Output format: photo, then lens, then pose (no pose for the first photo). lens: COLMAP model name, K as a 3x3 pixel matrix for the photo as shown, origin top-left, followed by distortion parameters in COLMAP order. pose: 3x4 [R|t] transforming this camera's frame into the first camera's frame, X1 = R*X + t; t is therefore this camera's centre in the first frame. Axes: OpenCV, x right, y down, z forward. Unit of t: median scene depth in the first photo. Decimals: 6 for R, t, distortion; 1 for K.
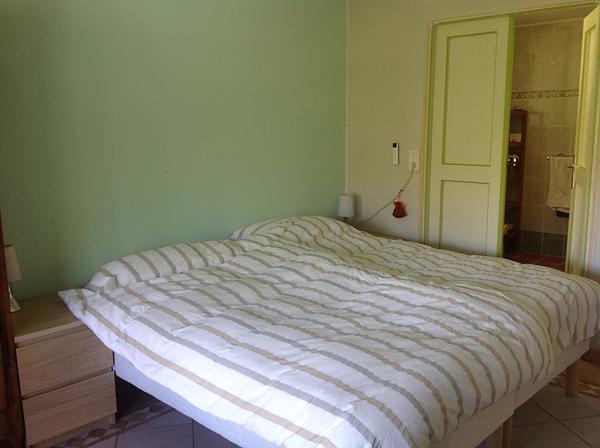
lens RADIAL K [[574.8, 0, 300.0], [0, 574.8, 224.0], [0, 0, 1]] dist [0.138781, -0.267269]
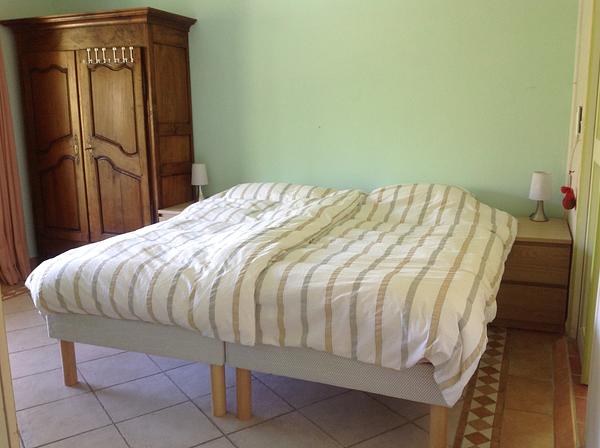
lens RADIAL K [[574.8, 0, 300.0], [0, 574.8, 224.0], [0, 0, 1]] dist [0.138781, -0.267269]
pose [[0.372589, 0.185685, -0.909229, 1.316564], [-0.149410, 0.978998, 0.138707, -0.078672], [0.915890, 0.084167, 0.392507, 0.724181]]
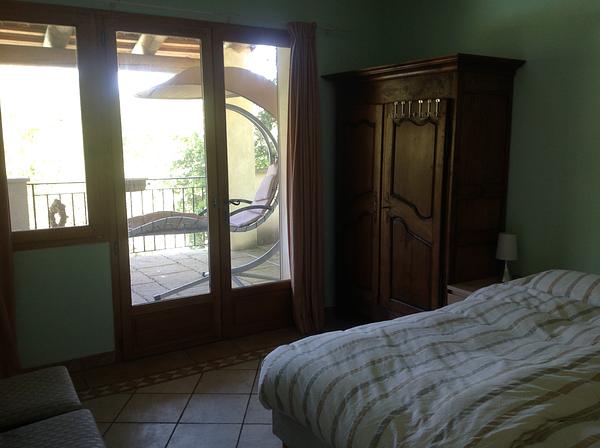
lens RADIAL K [[574.8, 0, 300.0], [0, 574.8, 224.0], [0, 0, 1]] dist [0.138781, -0.267269]
pose [[-0.236806, 0.153906, -0.959289, 1.047930], [-0.161933, 0.967310, 0.195167, -0.198993], [0.957967, 0.201557, -0.204143, 0.930104]]
